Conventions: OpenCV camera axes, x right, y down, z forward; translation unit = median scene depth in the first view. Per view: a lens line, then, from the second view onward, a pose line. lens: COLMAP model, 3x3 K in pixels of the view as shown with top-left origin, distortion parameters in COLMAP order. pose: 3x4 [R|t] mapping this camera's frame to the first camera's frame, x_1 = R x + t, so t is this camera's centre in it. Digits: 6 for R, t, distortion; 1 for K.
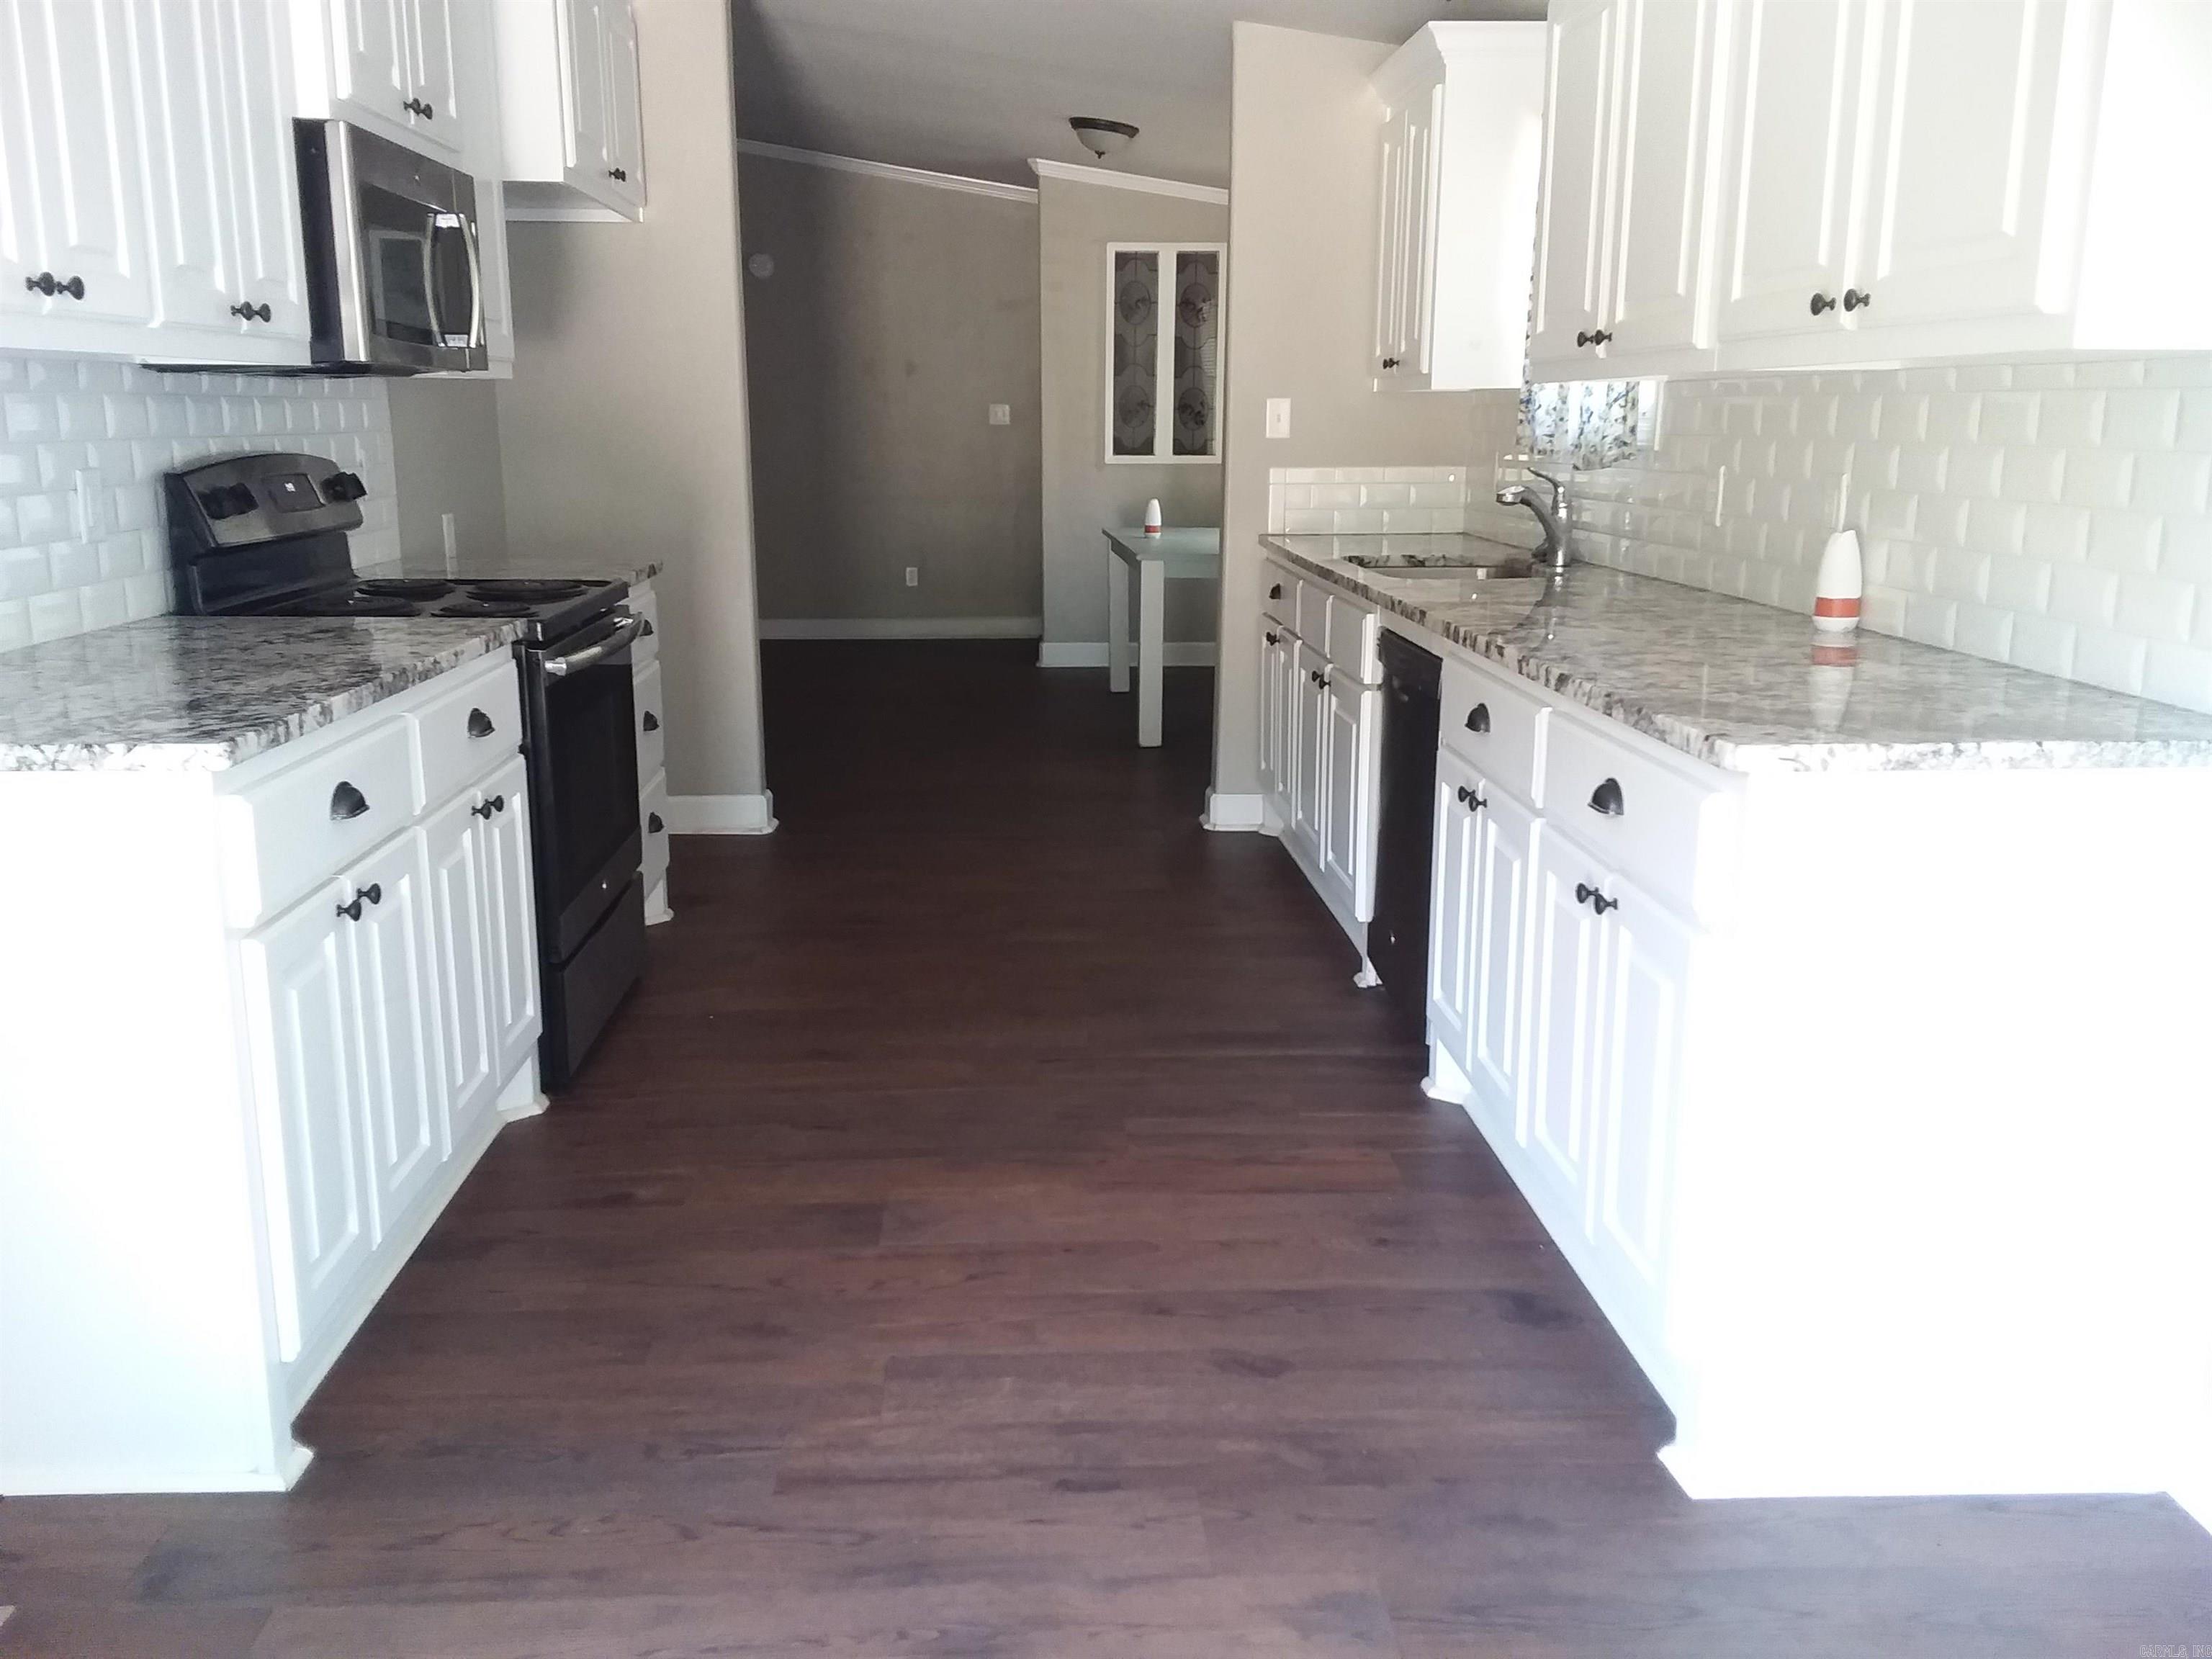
lens RADIAL K [[1779.2, 0, 1067.4], [0, 1779.2, 806.8], [0, 0, 1]] dist [0.127803, -0.188784]
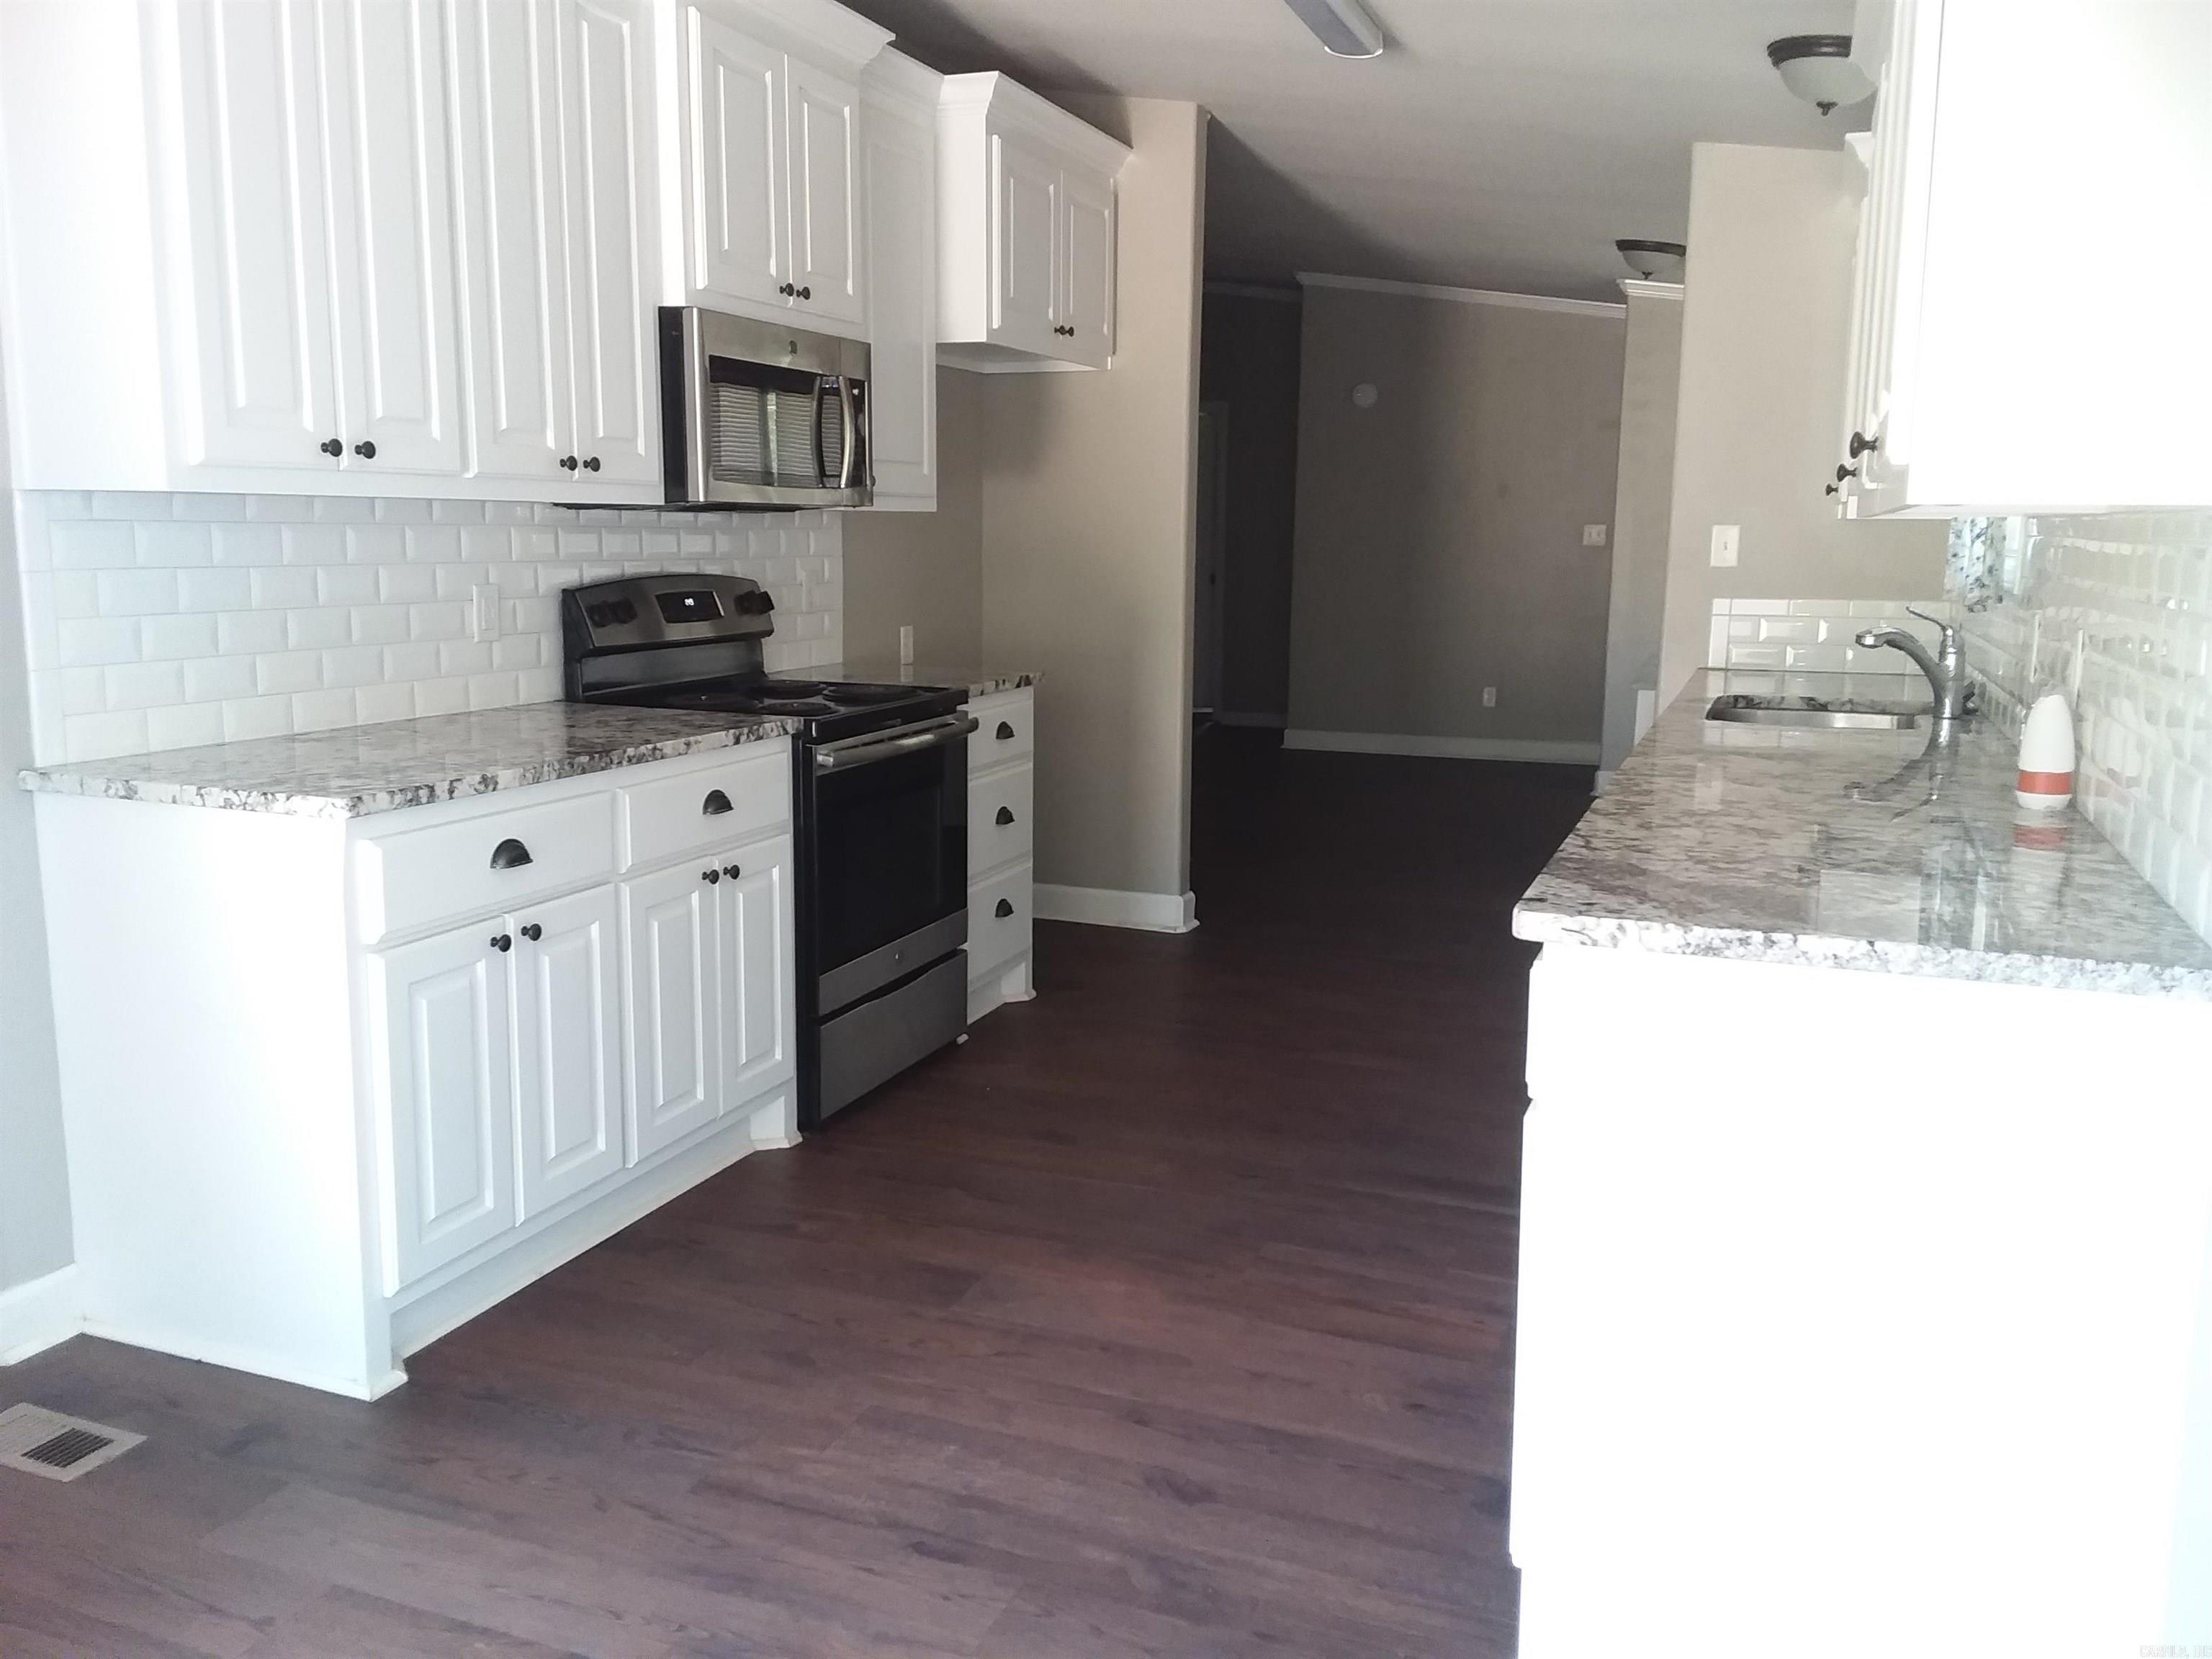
lens RADIAL K [[1779.2, 0, 1067.4], [0, 1779.2, 806.8], [0, 0, 1]] dist [0.127803, -0.188784]
pose [[0.909228, 0.071817, -0.410057, 0.395060], [-0.096799, 0.994481, -0.040463, -0.019957], [0.404888, 0.076483, 0.911162, 0.022838]]
